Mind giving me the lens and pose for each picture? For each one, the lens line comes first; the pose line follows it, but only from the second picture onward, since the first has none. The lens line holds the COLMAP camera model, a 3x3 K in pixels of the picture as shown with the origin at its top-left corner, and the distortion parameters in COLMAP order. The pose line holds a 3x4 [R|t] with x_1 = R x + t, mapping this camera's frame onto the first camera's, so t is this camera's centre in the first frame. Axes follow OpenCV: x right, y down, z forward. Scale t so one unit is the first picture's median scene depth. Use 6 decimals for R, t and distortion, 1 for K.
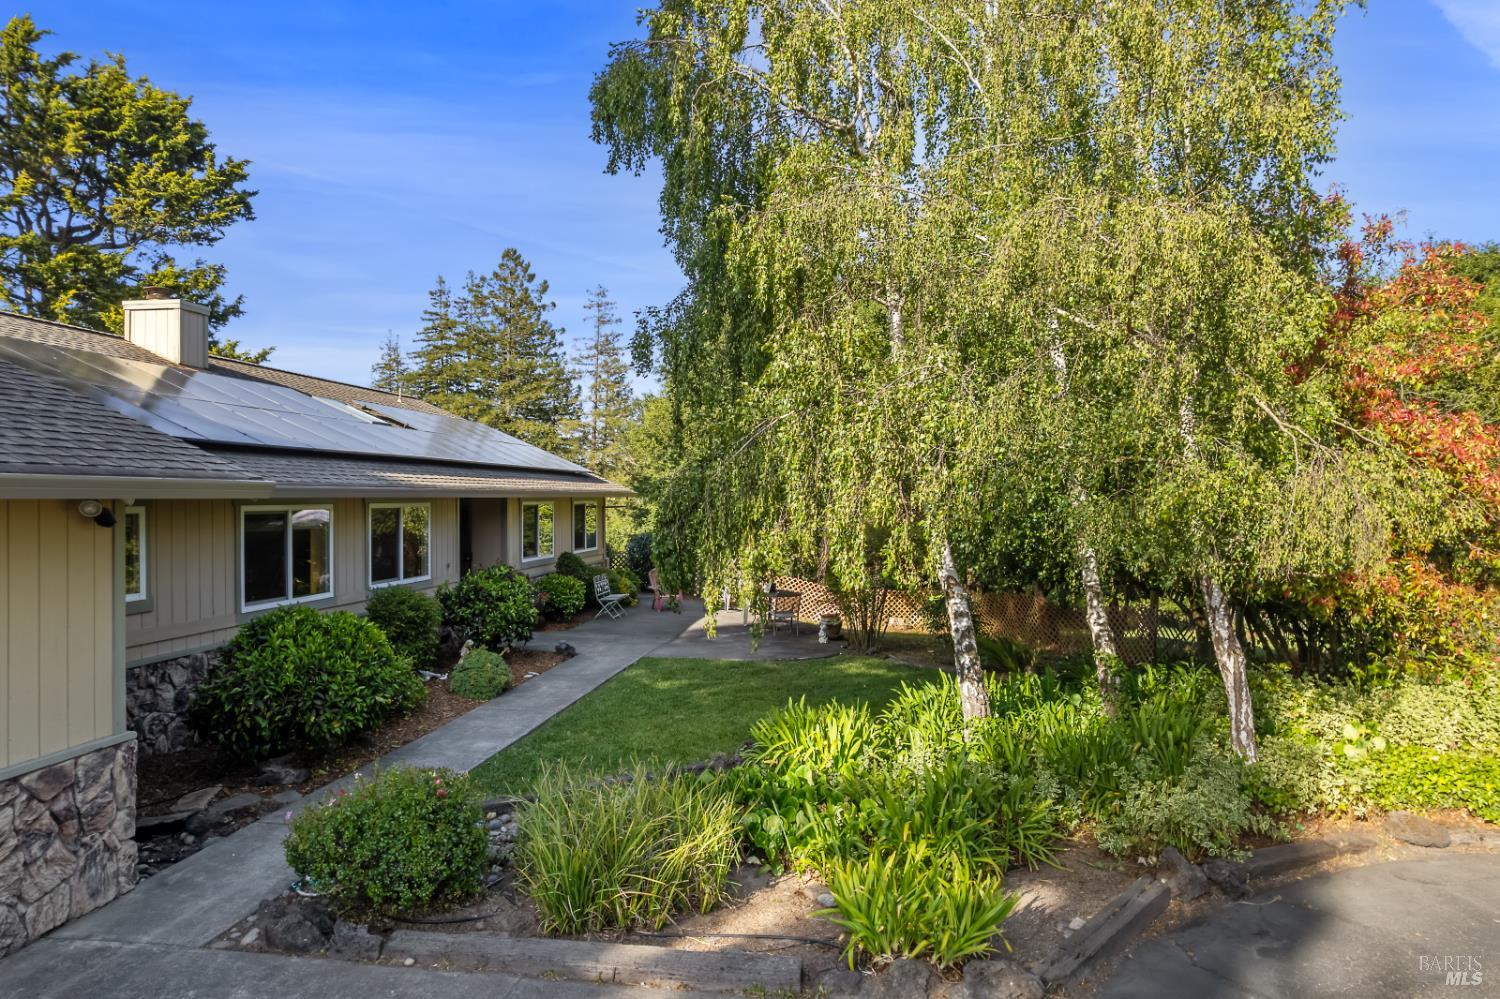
lens RADIAL K [[958.5, 0, 750.4], [0, 958.5, 499.7], [0, 0, 1]] dist [-0.070805, 0.049989]
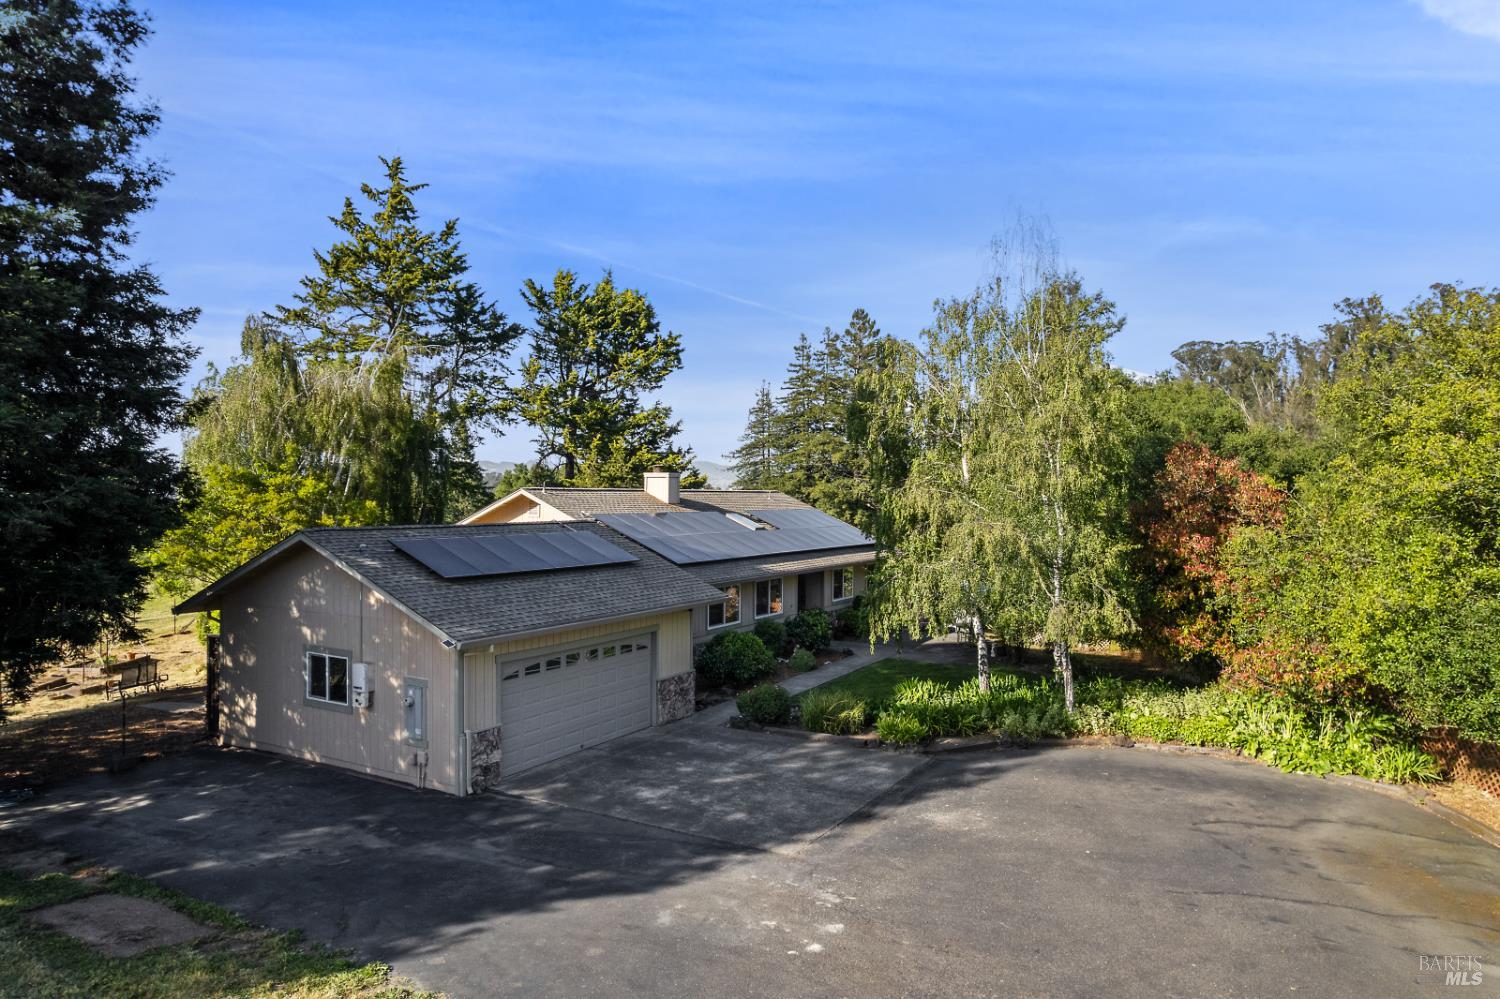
lens RADIAL K [[961.2, 0, 757.3], [0, 961.2, 506.6], [0, 0, 1]] dist [-0.041992, -0.000511]
pose [[0.933317, 0.011802, -0.358859, 0.364135], [-0.008813, 0.999912, 0.009965, -0.172311], [0.358945, -0.006138, 0.933339, -0.980832]]
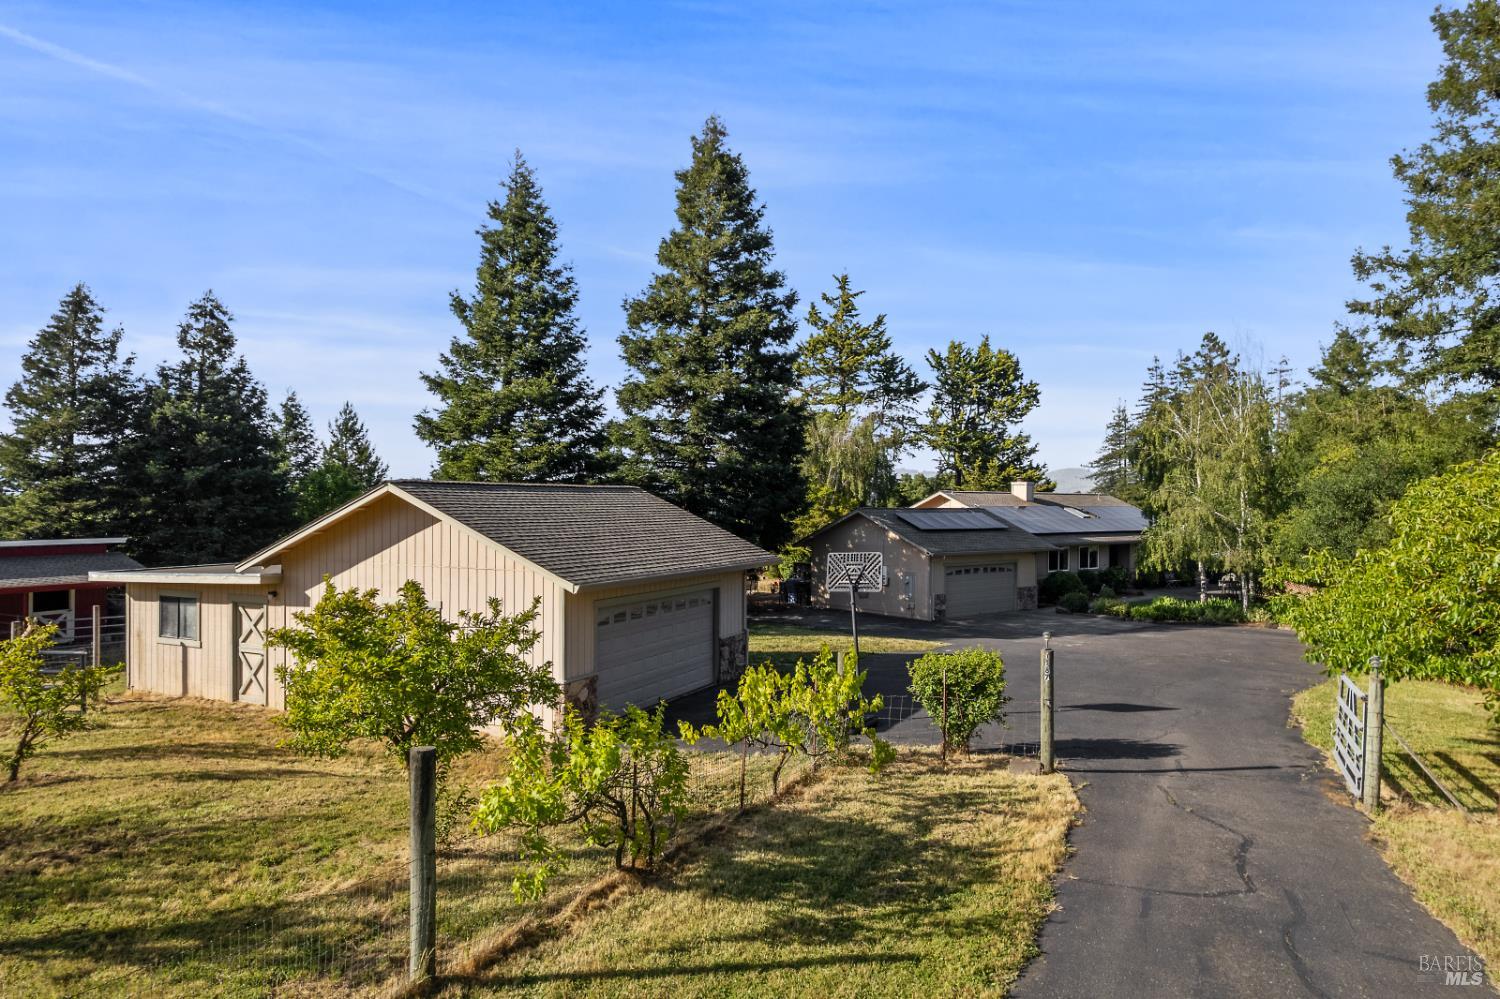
lens RADIAL K [[967.7, 0, 746.3], [0, 967.7, 510.4], [0, 0, 1]] dist [-0.065613, -0.000078]
pose [[0.729381, 0.014564, -0.683953, 1.088054], [-0.011240, 0.999894, 0.009305, -0.140612], [0.684015, 0.000901, 0.729467, -2.352984]]
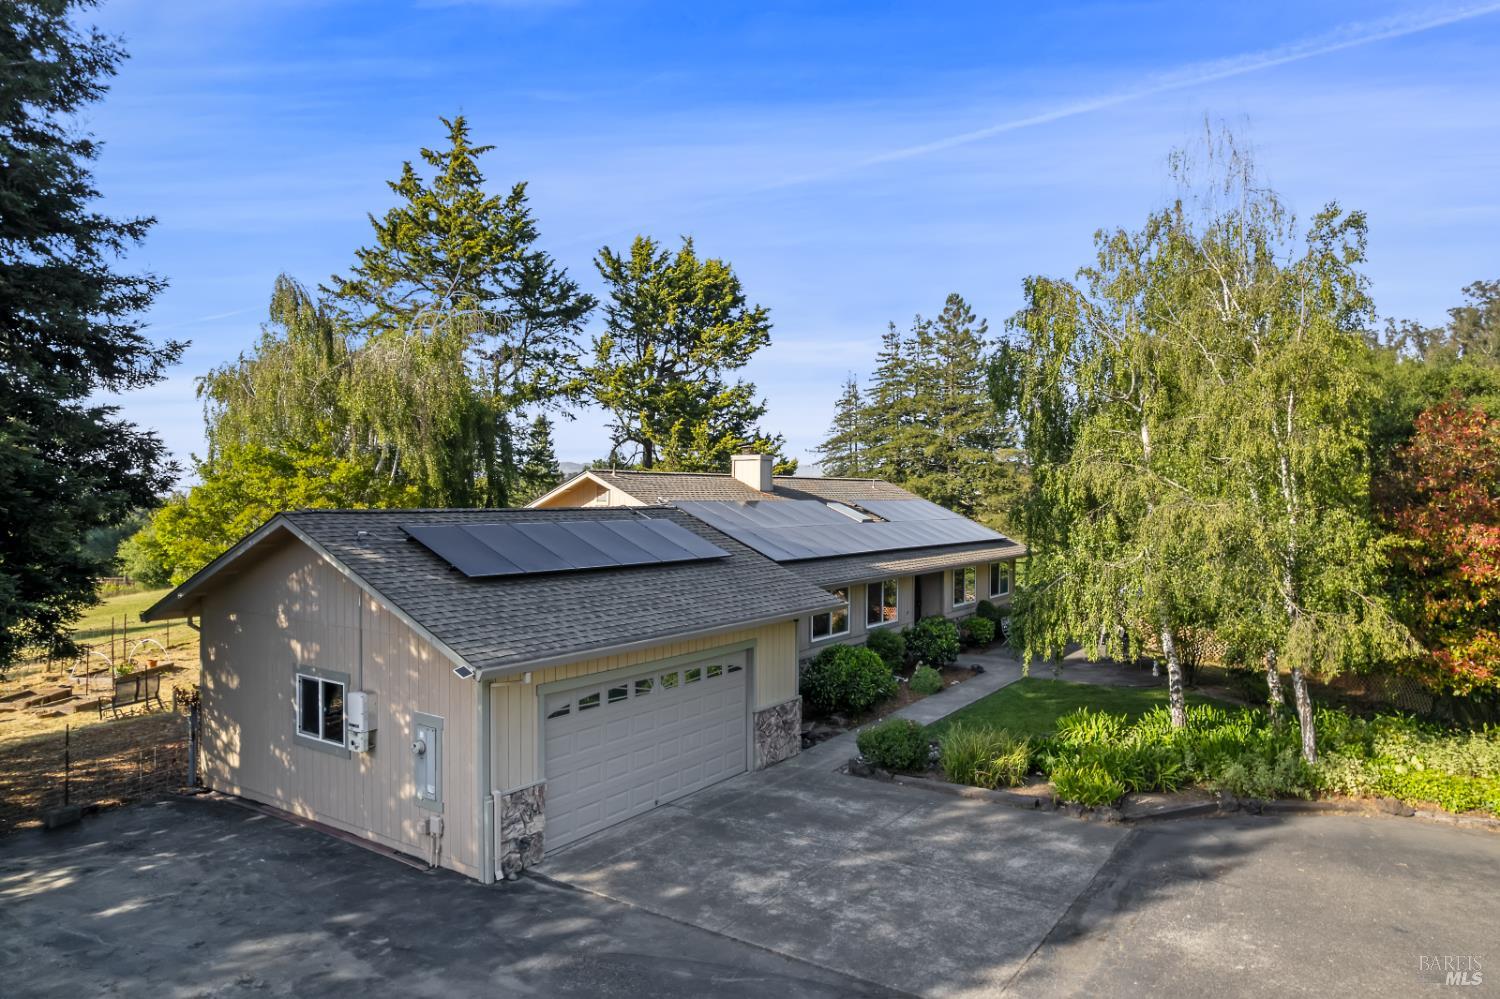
lens RADIAL K [[960.4, 0, 764.7], [0, 960.4, 504.5], [0, 0, 1]] dist [-0.073327, 0.066280]
pose [[0.903891, 0.010595, -0.427631, 0.185738], [-0.007832, 0.999936, 0.008220, -0.143090], [0.427691, -0.004080, 0.903916, -0.675462]]
